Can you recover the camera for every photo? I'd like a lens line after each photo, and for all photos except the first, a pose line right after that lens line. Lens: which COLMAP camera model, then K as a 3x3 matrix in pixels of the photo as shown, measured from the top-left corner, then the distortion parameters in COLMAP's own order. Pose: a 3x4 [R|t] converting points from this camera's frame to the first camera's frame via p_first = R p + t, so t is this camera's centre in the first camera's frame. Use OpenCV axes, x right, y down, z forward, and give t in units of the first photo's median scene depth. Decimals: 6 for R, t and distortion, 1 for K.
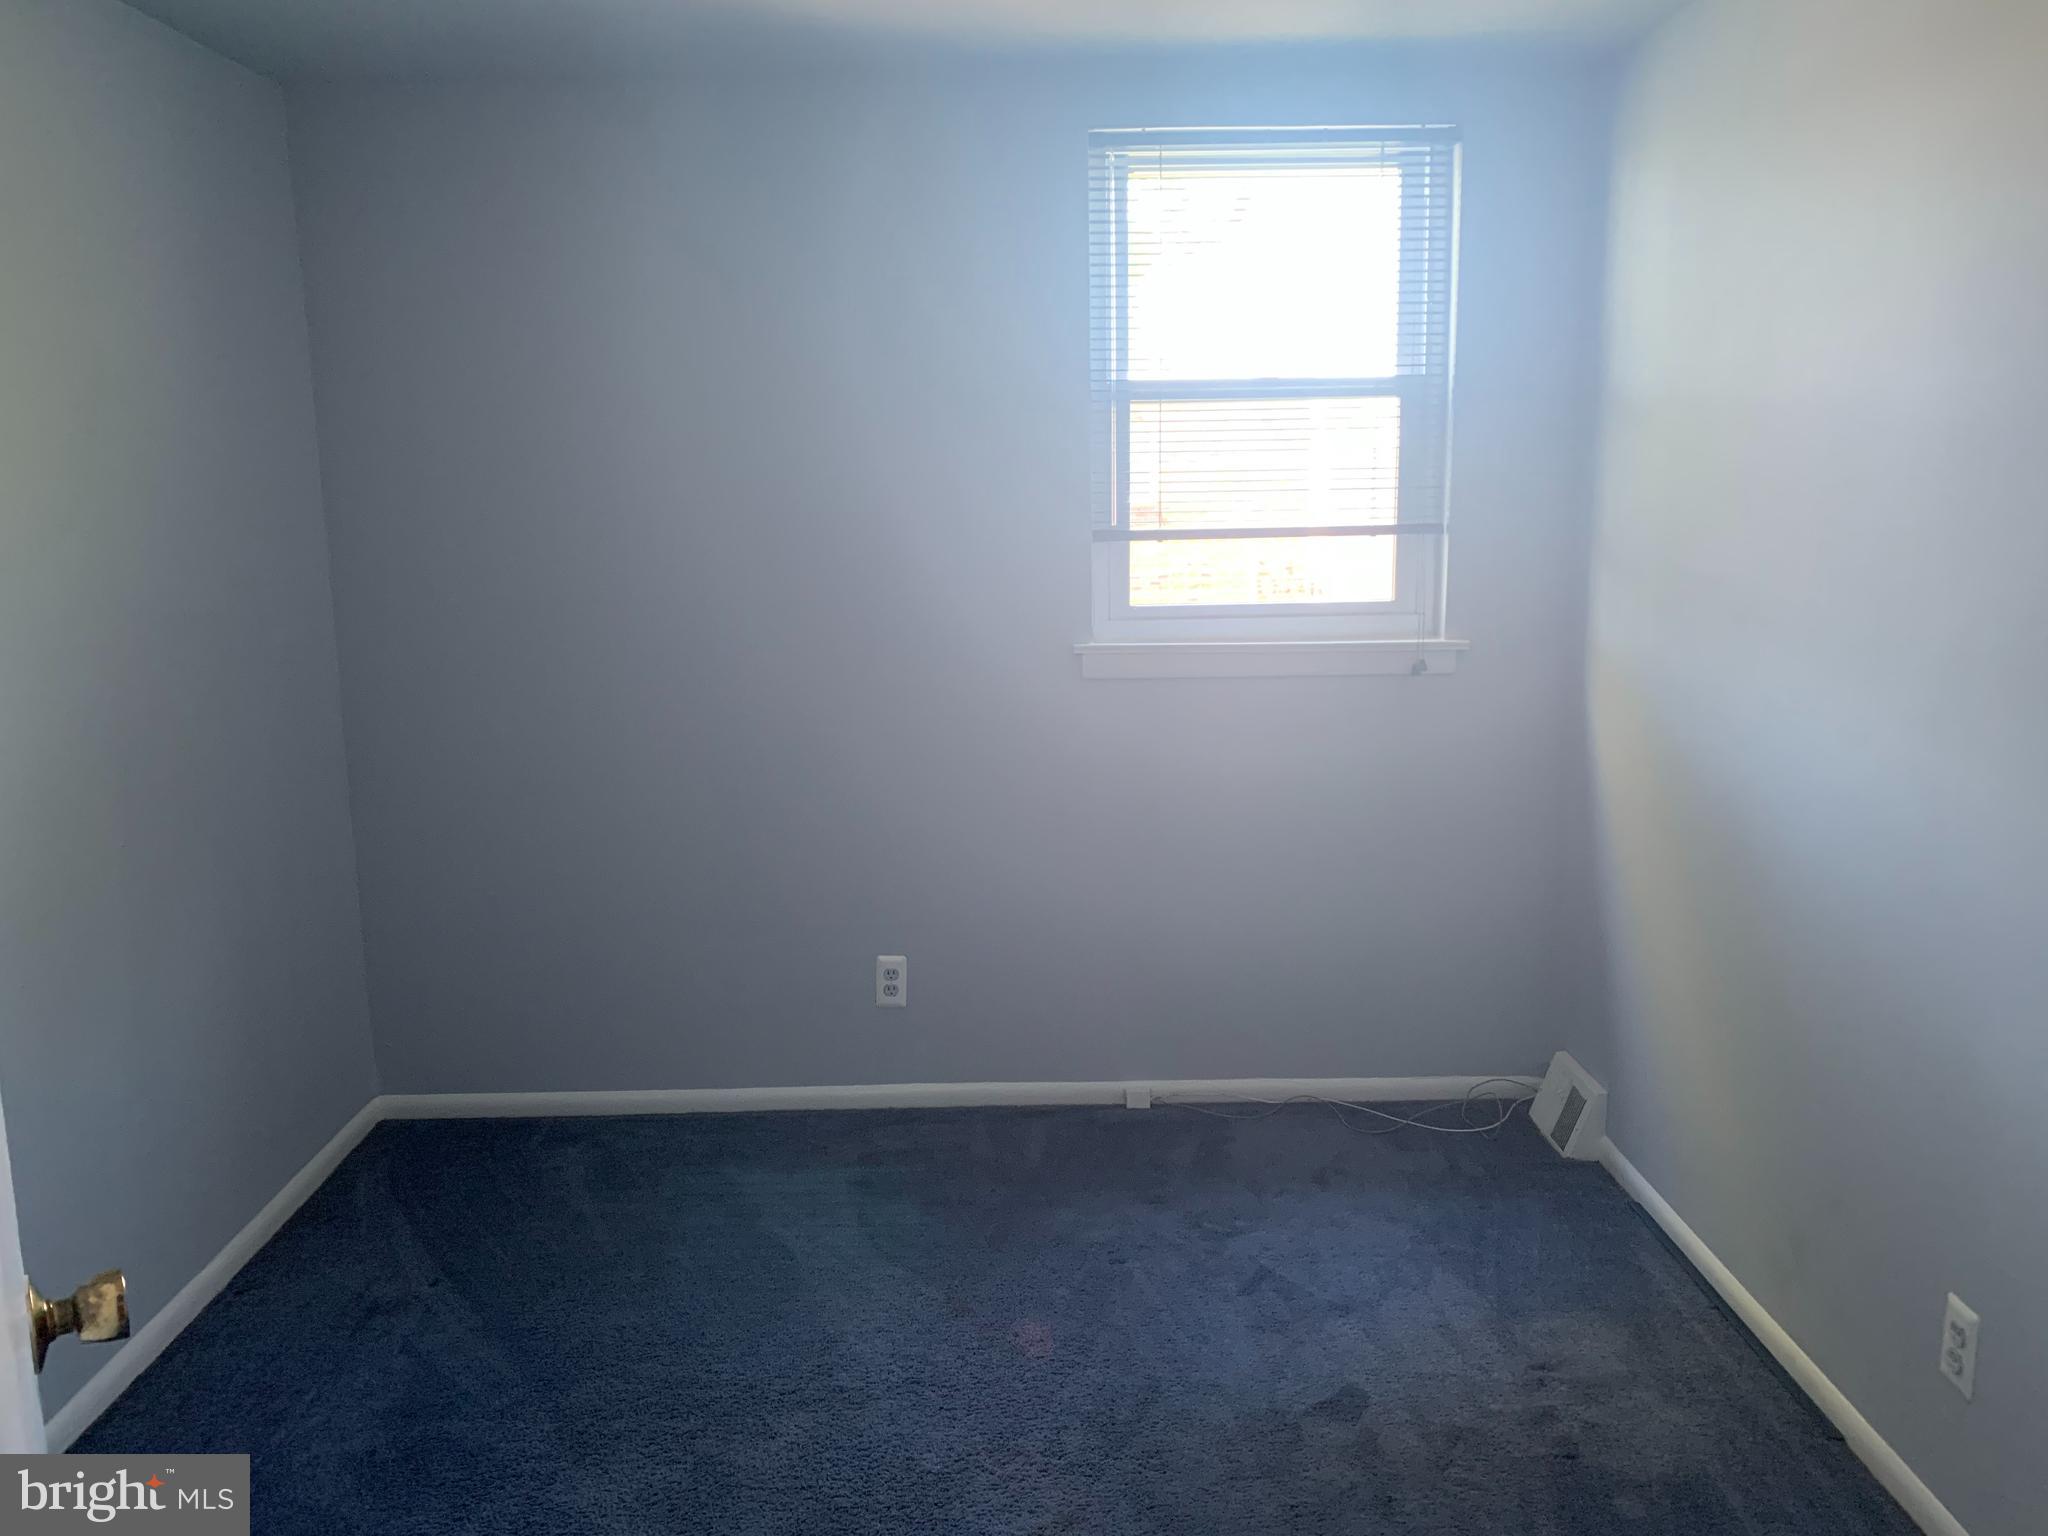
lens RADIAL K [[1592.5, 0, 1024.2], [0, 1592.5, 772.9], [0, 0, 1]] dist [0.091123, -0.141299]
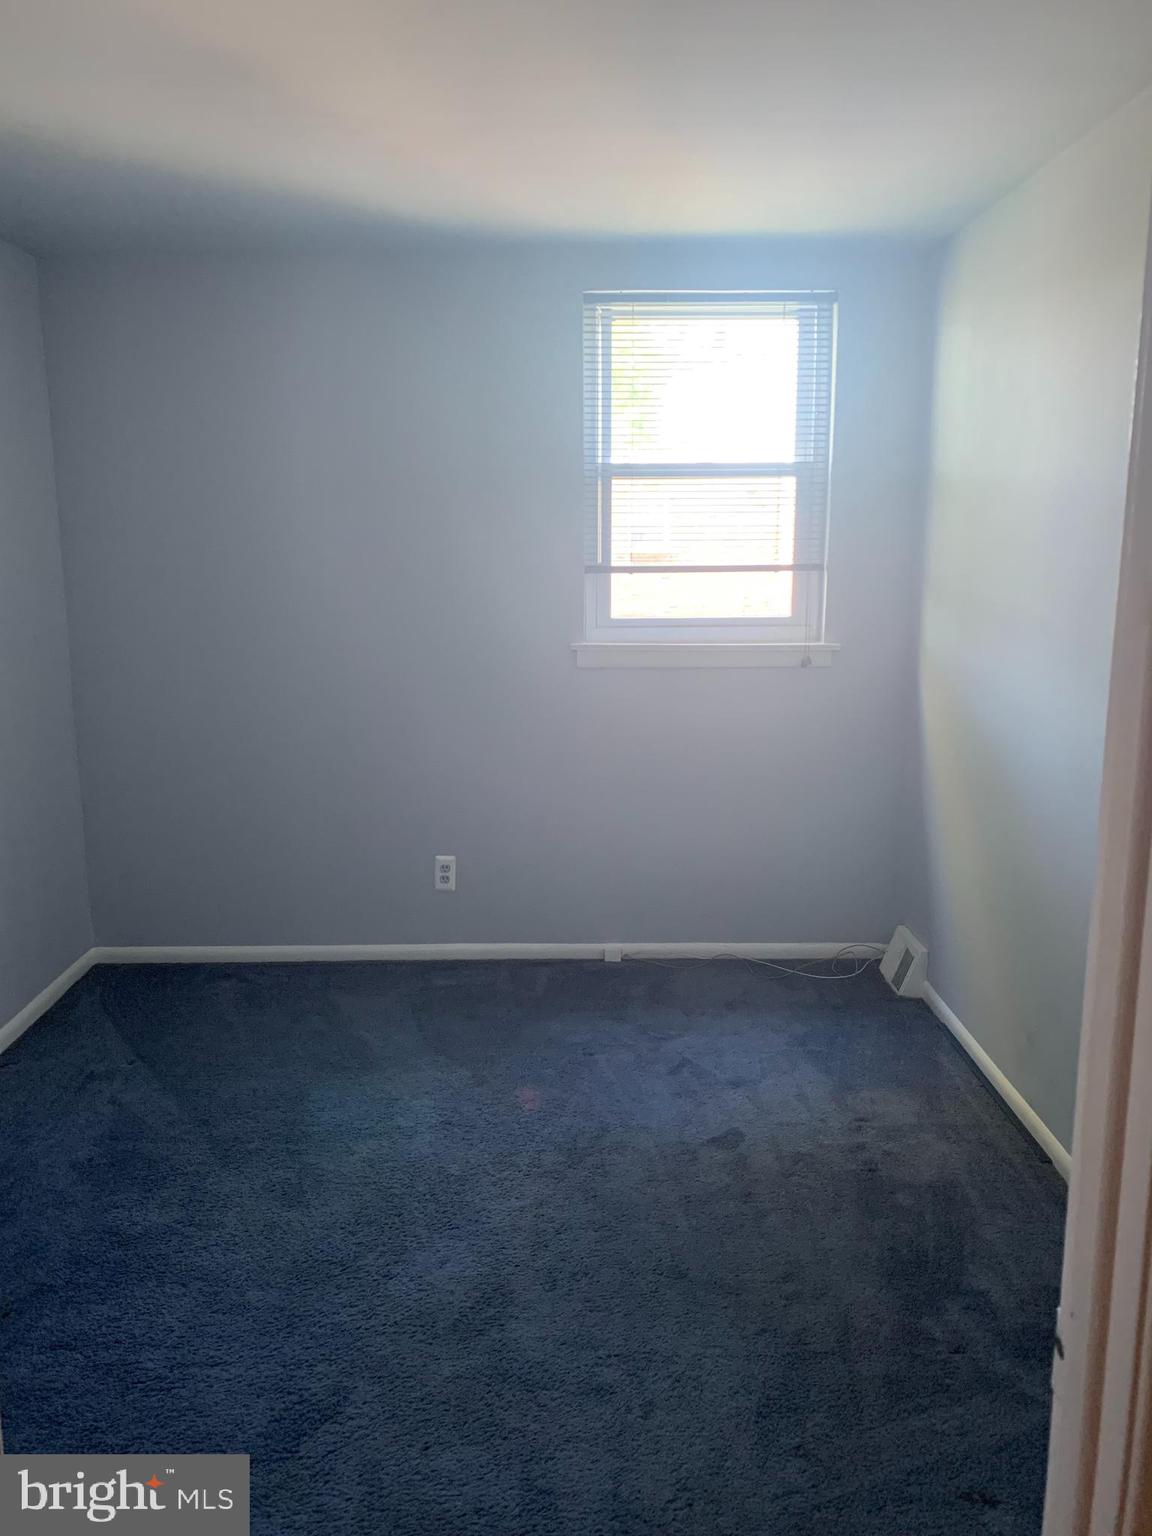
lens RADIAL K [[1219.1, 0, 576.0], [0, 1219.1, 768.0], [0, 0, 1]] dist [0.140752, -0.332093]
pose [[0.999908, 0.011862, -0.006532, 0.045818], [-0.011833, 0.999920, 0.004392, 0.029658], [0.006583, -0.004314, 0.999969, -0.128143]]
